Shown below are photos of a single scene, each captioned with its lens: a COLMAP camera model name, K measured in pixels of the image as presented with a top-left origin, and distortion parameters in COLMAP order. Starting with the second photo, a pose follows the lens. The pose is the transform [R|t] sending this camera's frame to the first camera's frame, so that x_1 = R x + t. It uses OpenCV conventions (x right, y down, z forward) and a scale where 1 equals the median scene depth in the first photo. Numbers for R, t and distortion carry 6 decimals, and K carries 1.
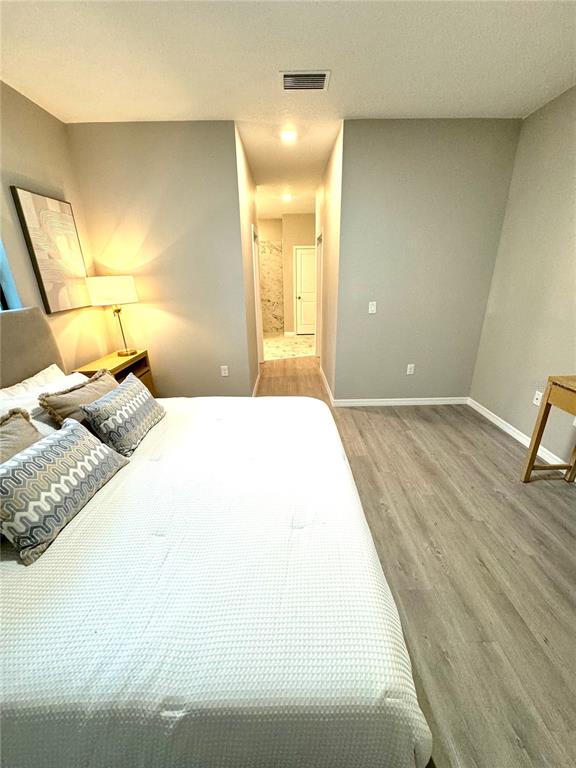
lens RADIAL K [[305.4, 0, 289.2], [0, 305.4, 385.1], [0, 0, 1]] dist [-0.001592, -0.000166]
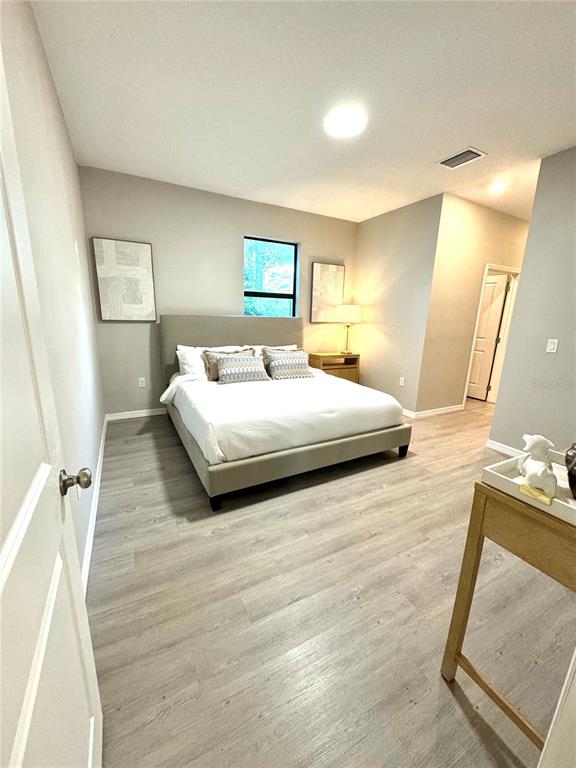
lens RADIAL K [[305.4, 0, 290.9], [0, 305.4, 386.2], [0, 0, 1]] dist [-0.001592, -0.000166]
pose [[0.463044, 0.235491, -0.854479, 0.818337], [-0.342104, 0.936838, 0.072802, 0.045095], [0.817652, 0.258610, 0.514360, -0.002309]]
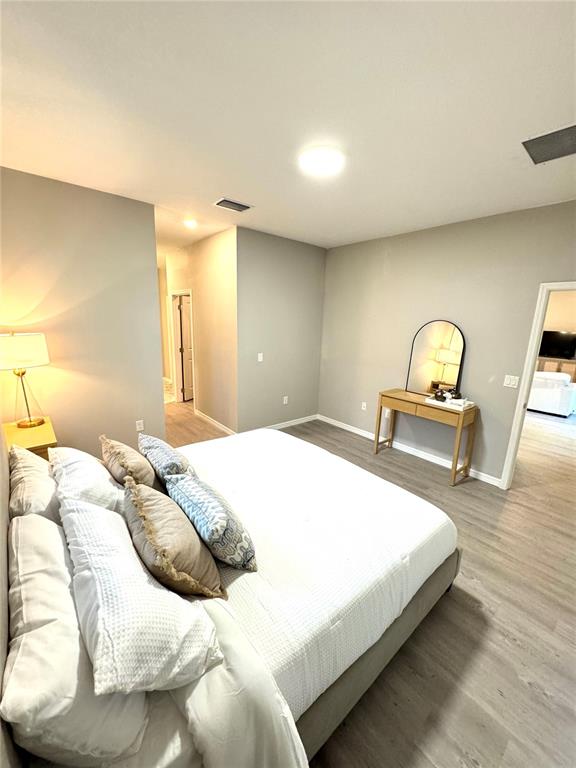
lens RADIAL K [[305.4, 0, 284.3], [0, 305.4, 386.6], [0, 0, 1]] dist [-0.001592, -0.000166]
pose [[0.775527, -0.096723, 0.623861, -0.575280], [0.173335, 0.982840, -0.063095, -0.033947], [-0.607053, 0.157069, 0.778984, -0.087908]]
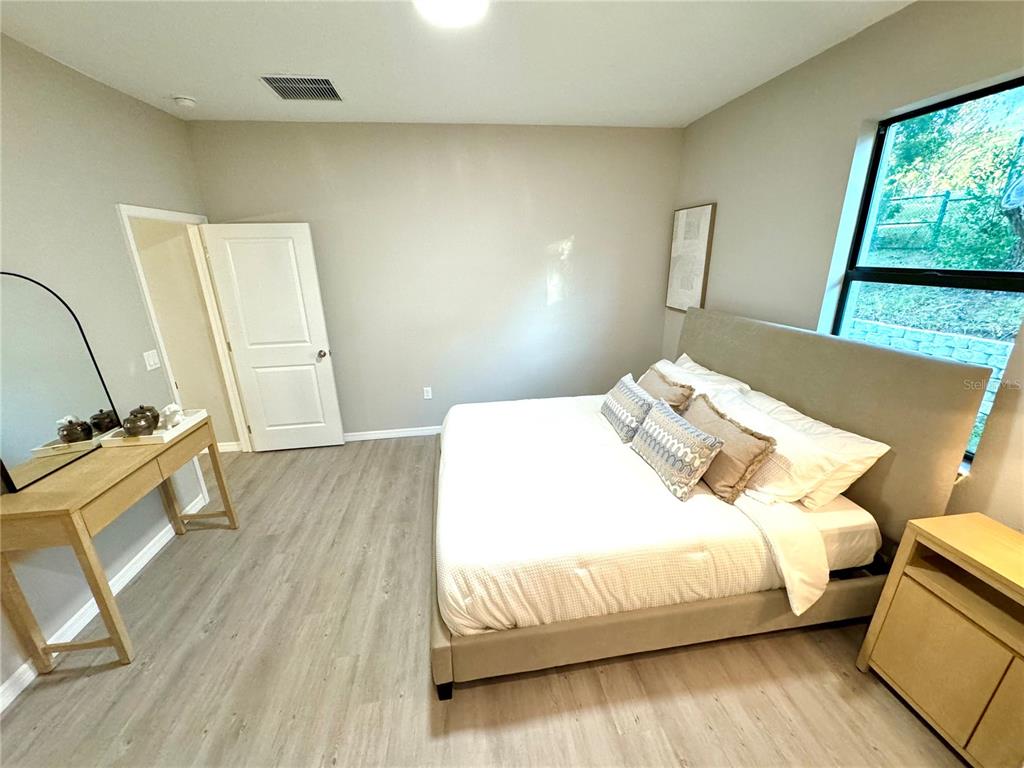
lens RADIAL K [[407.2, 0, 512.1], [0, 407.2, 383.7], [0, 0, 1]] dist [-0.001592, -0.000166]
pose [[-0.990560, 0.080385, -0.111038, 0.044735], [-0.004838, 0.789013, 0.614357, -0.530373], [0.136995, 0.609095, -0.781176, 1.180325]]
